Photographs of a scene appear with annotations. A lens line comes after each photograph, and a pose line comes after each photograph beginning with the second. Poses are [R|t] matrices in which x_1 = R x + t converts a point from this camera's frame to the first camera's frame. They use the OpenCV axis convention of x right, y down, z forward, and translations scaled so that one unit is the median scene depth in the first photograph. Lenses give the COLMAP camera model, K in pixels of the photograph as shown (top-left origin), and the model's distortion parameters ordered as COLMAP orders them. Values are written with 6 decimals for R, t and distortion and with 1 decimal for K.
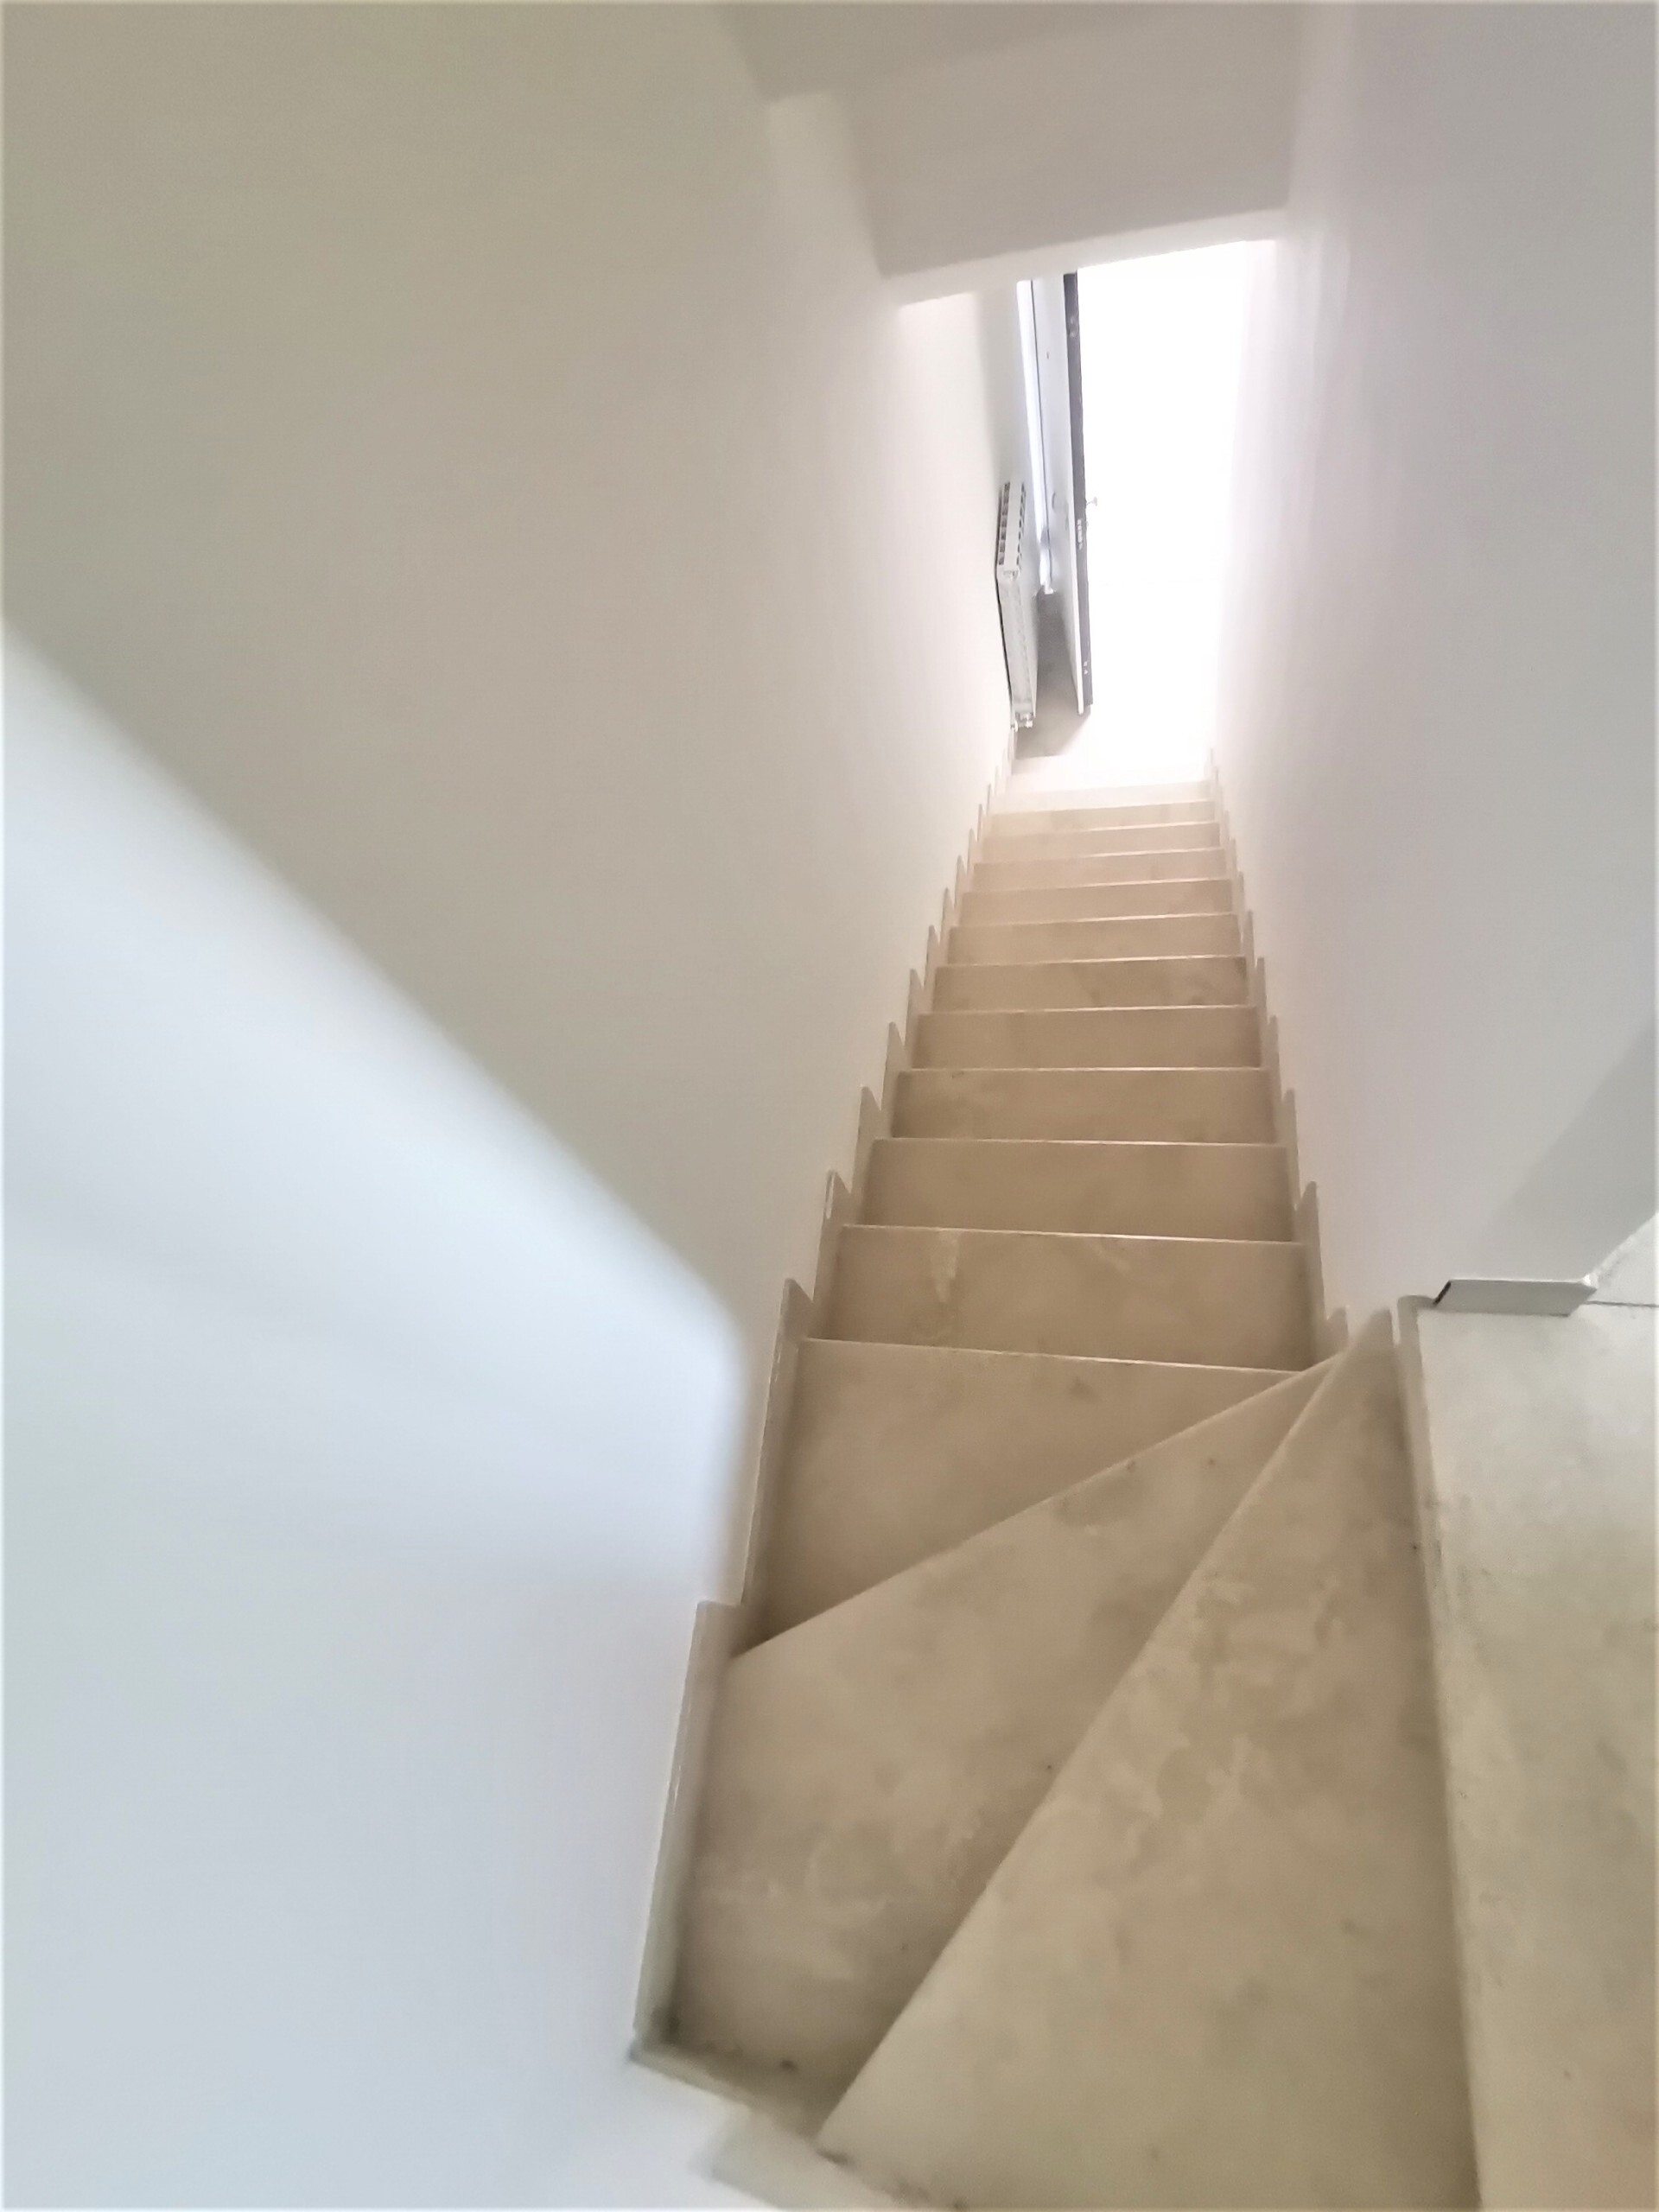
lens RADIAL K [[1122.7, 0, 820.0], [0, 1122.7, 1123.9], [0, 0, 1]] dist [0.040427, -0.022179]
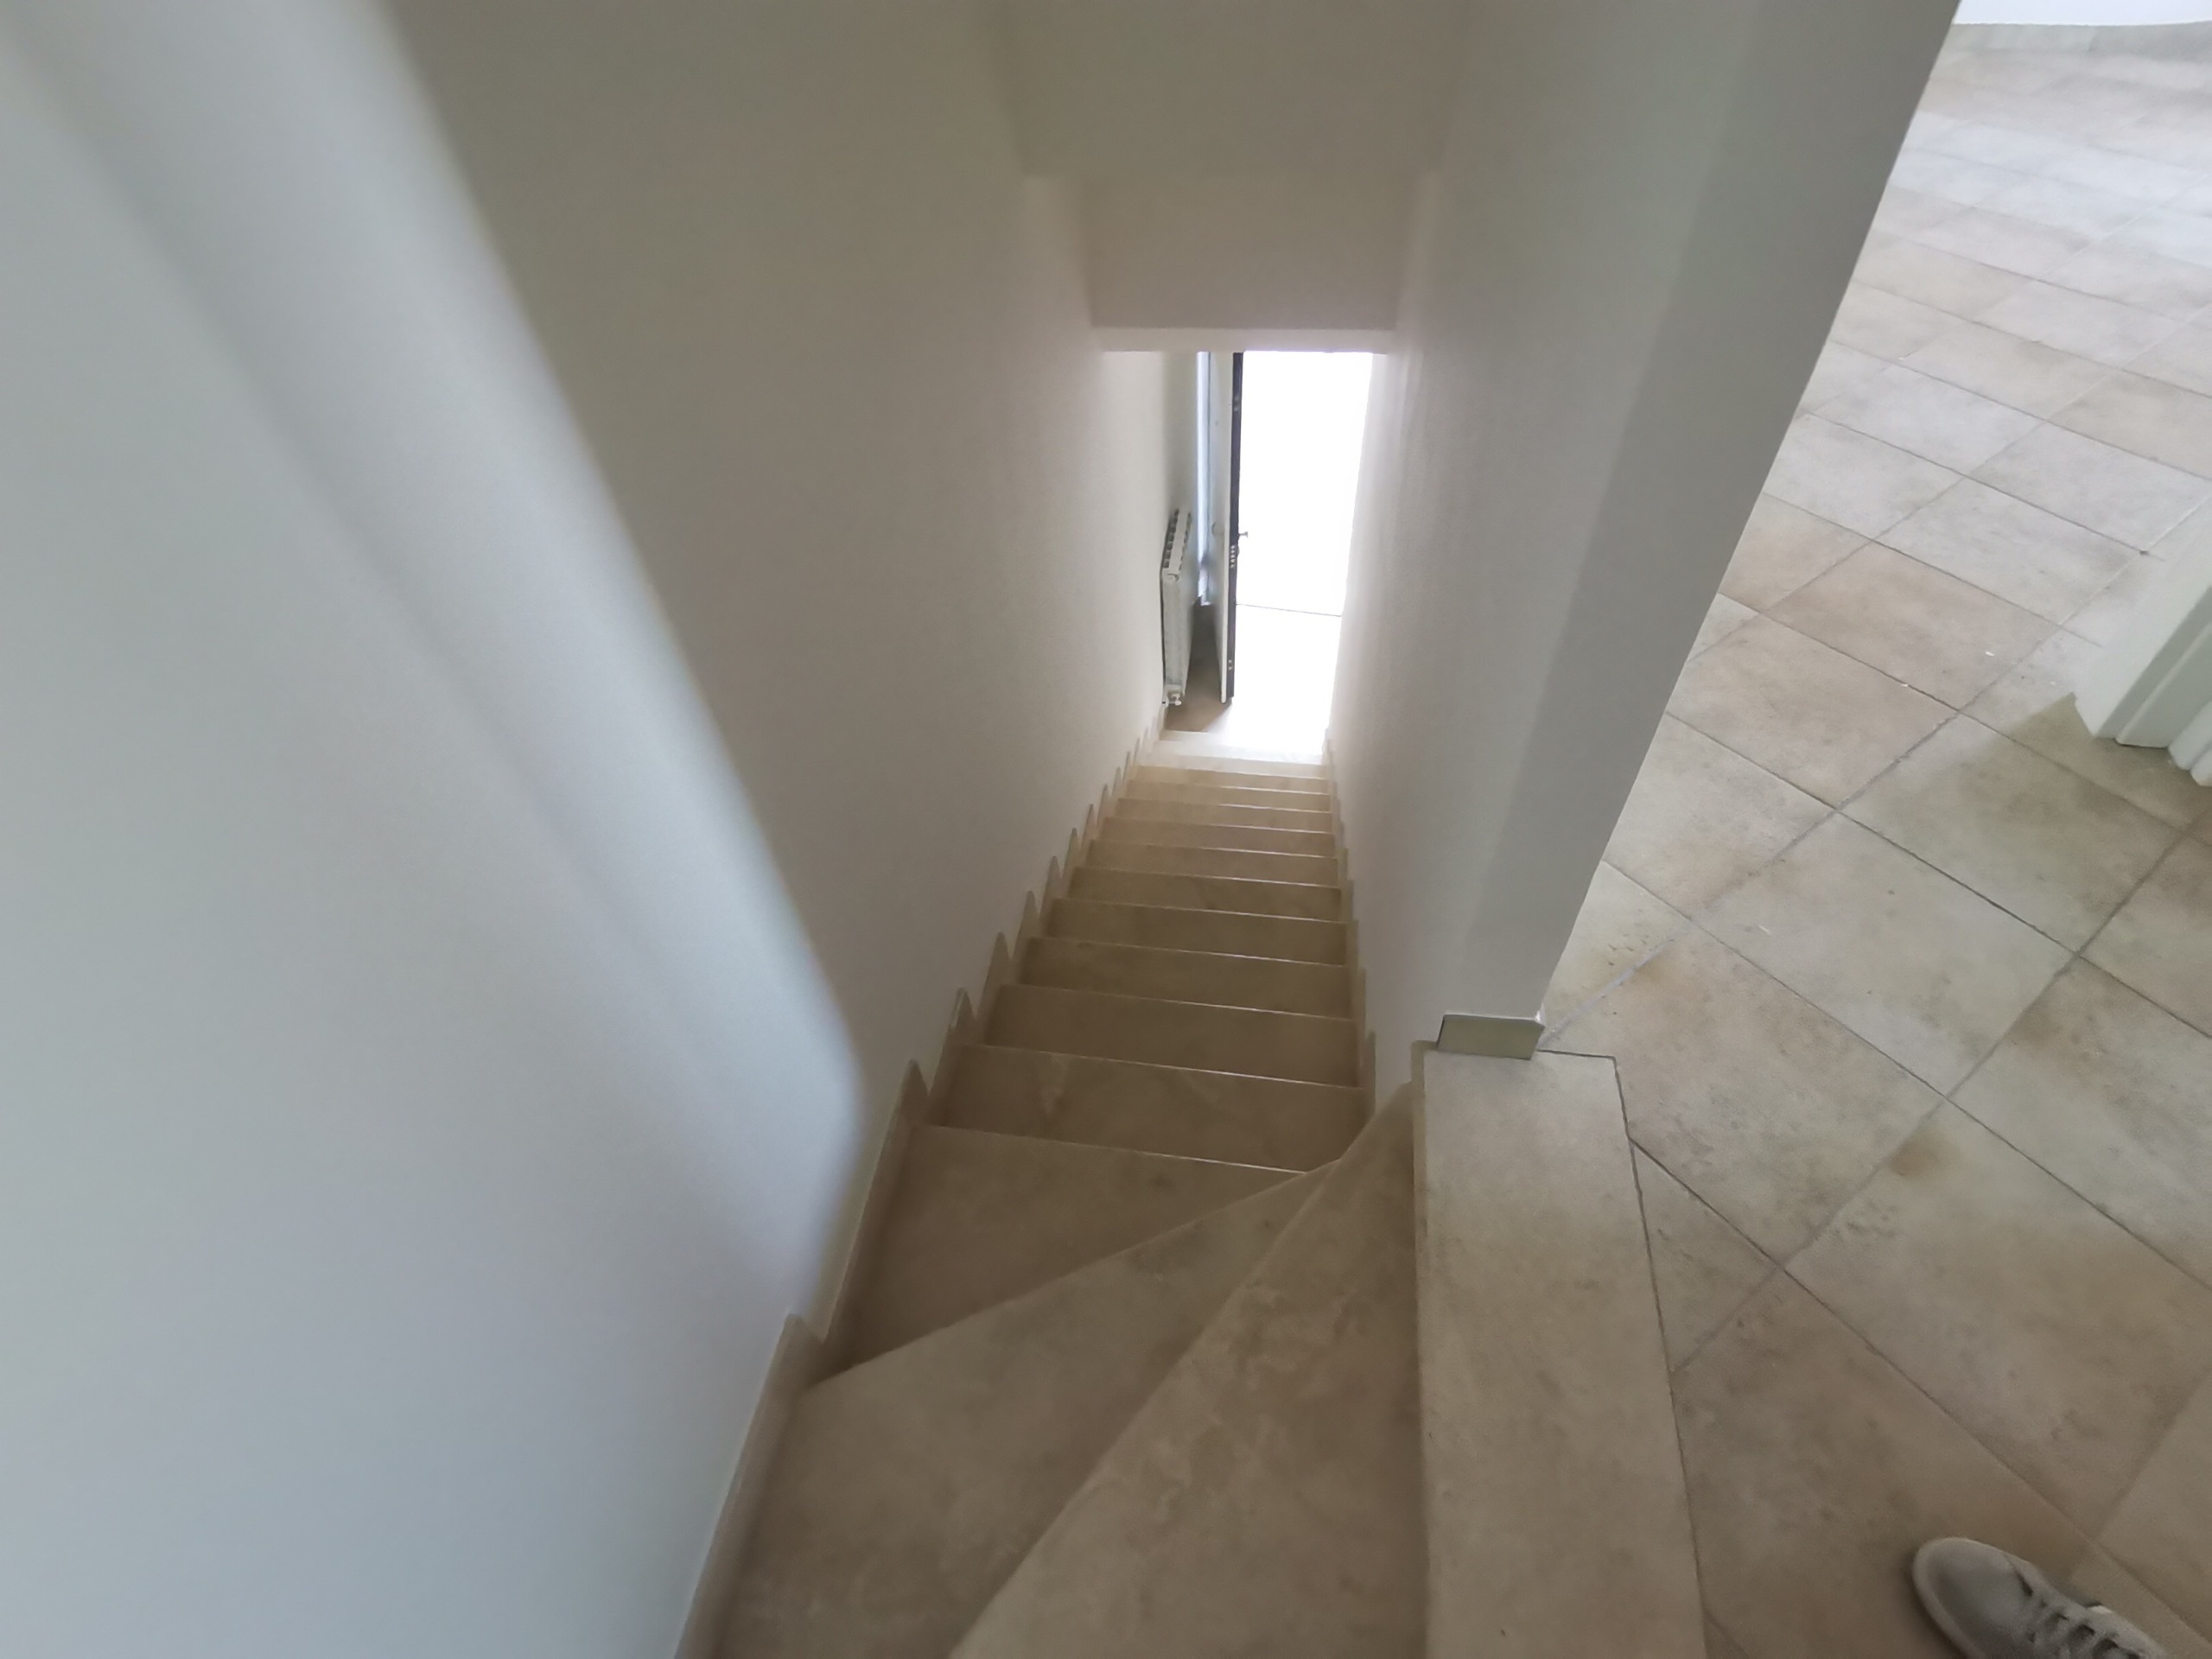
lens RADIAL K [[1122.7, 0, 1113.0], [0, 1122.7, 822.5], [0, 0, 1]] dist [0.040427, -0.022179]
pose [[0.982885, 0.137888, 0.122165, -0.001245], [-0.103213, 0.961468, -0.254808, 0.181256], [-0.152592, 0.237838, 0.959244, -0.140360]]
